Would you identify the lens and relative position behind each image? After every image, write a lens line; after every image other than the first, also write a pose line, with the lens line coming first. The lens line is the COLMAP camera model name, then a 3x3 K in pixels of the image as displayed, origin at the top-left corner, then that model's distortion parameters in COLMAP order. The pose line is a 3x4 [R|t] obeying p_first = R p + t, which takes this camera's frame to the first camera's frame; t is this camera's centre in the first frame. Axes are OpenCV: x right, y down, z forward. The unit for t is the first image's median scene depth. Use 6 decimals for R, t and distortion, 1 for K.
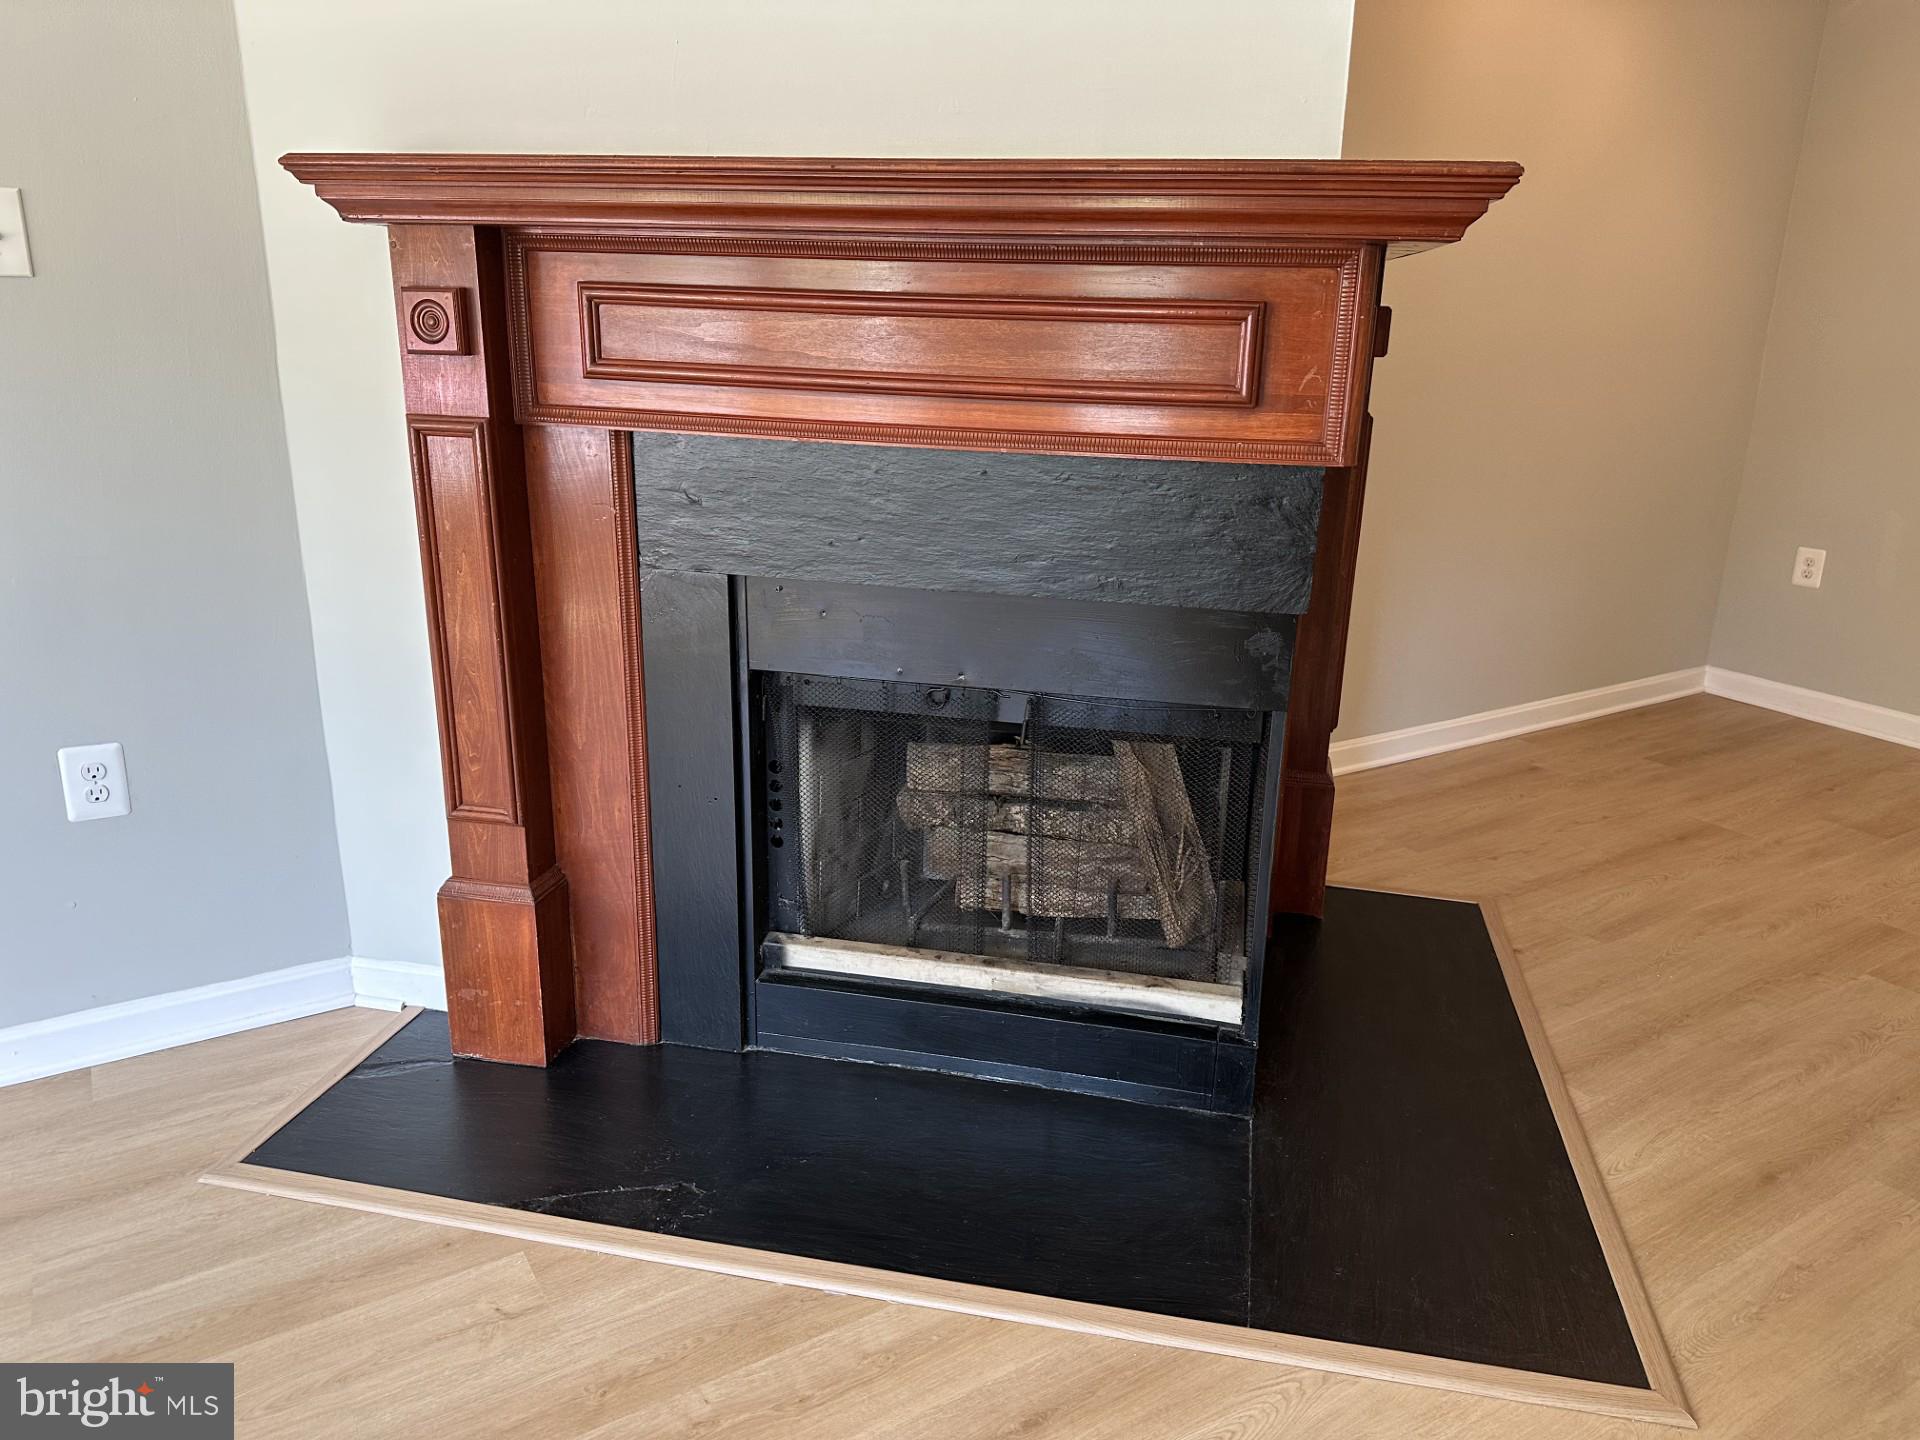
lens RADIAL K [[1329.6, 0, 956.7], [0, 1329.6, 723.4], [0, 0, 1]] dist [0.061652, -0.082170]
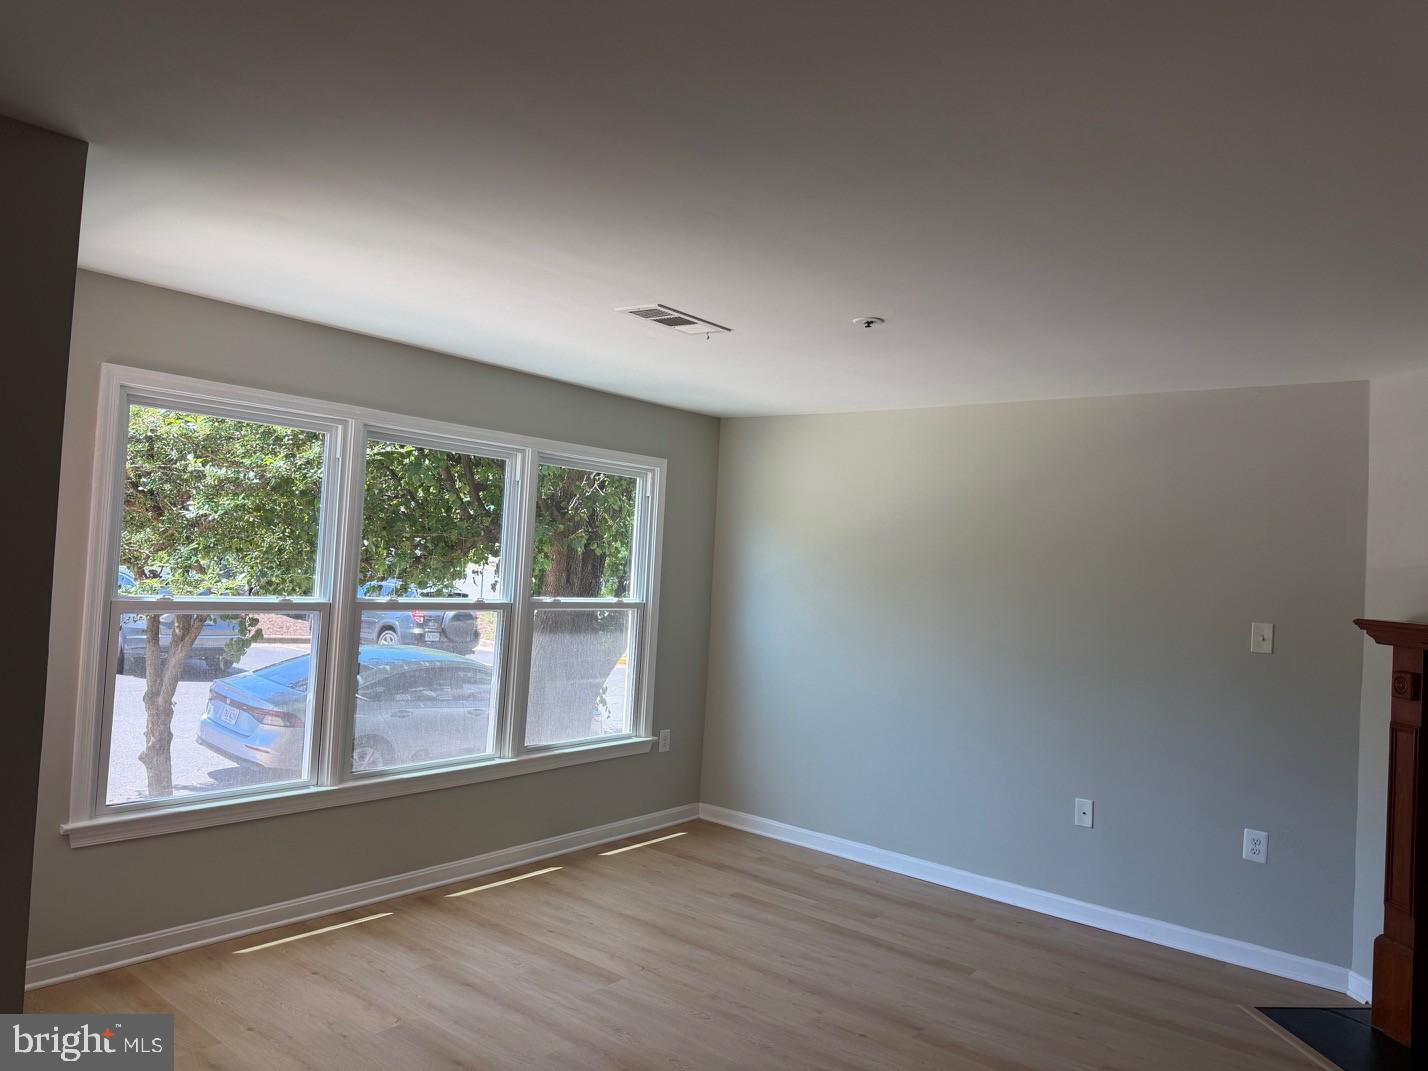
lens RADIAL K [[988.9, 0, 711.6], [0, 988.9, 538.1], [0, 0, 1]] dist [0.061652, -0.082170]
pose [[0.306805, -0.034384, -0.951151, 0.844422], [-0.322359, 0.936529, -0.137836, 0.090330], [0.895520, 0.348901, 0.276248, -0.625859]]
